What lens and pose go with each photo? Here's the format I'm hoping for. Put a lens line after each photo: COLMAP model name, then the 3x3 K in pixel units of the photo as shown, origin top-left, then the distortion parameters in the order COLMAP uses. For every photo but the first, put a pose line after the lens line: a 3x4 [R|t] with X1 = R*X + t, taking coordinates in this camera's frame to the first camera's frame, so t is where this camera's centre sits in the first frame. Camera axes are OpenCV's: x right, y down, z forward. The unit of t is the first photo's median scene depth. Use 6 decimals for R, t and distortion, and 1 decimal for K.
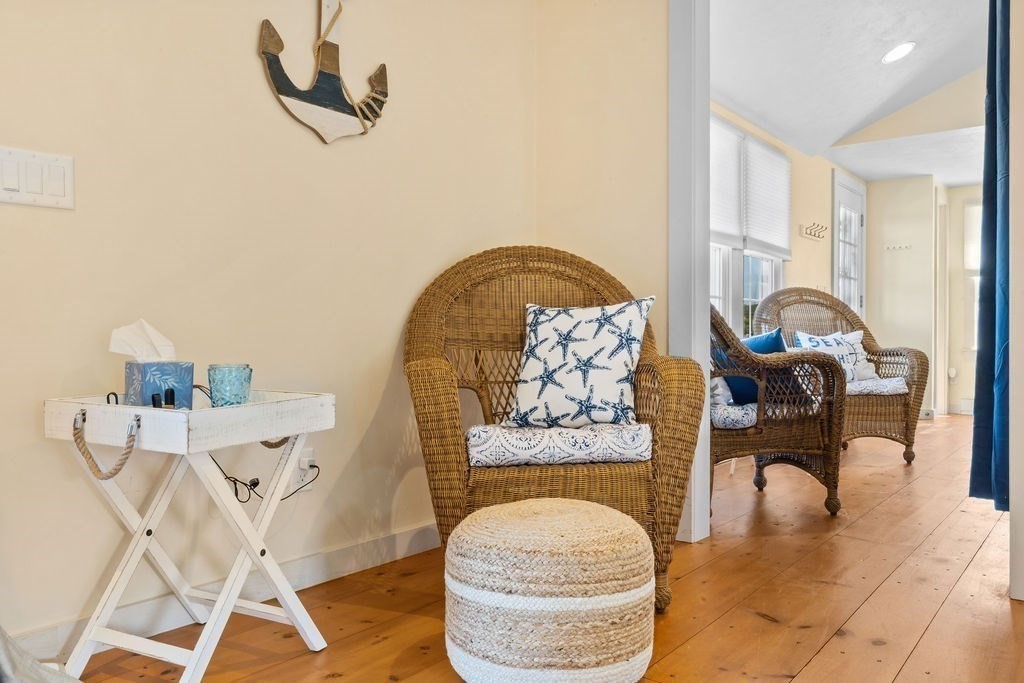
lens RADIAL K [[798.3, 0, 512.8], [0, 798.3, 343.2], [0, 0, 1]] dist [-0.001476, 0.002622]
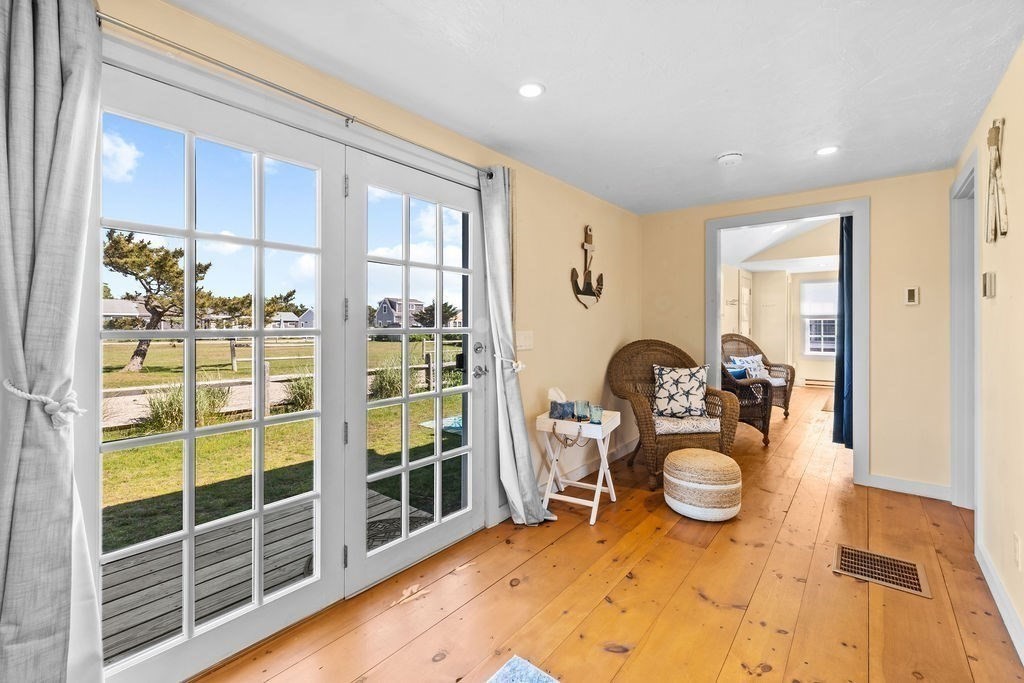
lens RADIAL K [[442.5, 0, 511.7], [0, 442.5, 337.3], [0, 0, 1]] dist [-0.000798, 0.000302]
pose [[0.999689, -0.003426, -0.024698, -0.440241], [0.003865, 0.999835, 0.017758, -0.180798], [0.024633, -0.017847, 0.999537, -0.452666]]
